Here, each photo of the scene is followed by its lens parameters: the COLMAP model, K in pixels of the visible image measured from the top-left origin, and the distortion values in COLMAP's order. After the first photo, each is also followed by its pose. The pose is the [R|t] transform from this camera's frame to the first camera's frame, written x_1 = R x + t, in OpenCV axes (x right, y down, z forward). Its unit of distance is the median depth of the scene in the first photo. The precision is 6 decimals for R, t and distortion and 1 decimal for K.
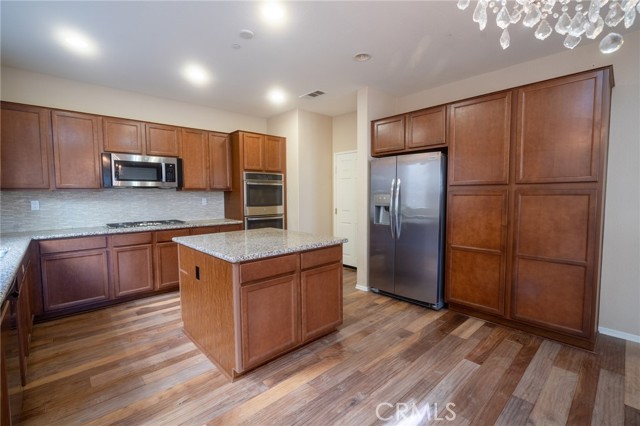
lens RADIAL K [[288.4, 0, 321.4], [0, 288.4, 211.1], [0, 0, 1]] dist [0.001640, 0.000534]
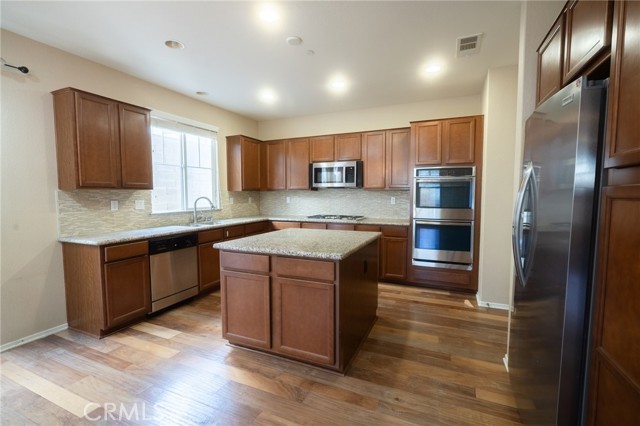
lens RADIAL K [[288.4, 0, 321.4], [0, 288.4, 211.1], [0, 0, 1]] dist [0.001640, 0.000534]
pose [[0.390309, 0.061516, -0.918627, 0.562090], [-0.053848, 0.997583, 0.043924, -0.035829], [0.919108, 0.032322, 0.392678, 0.504553]]
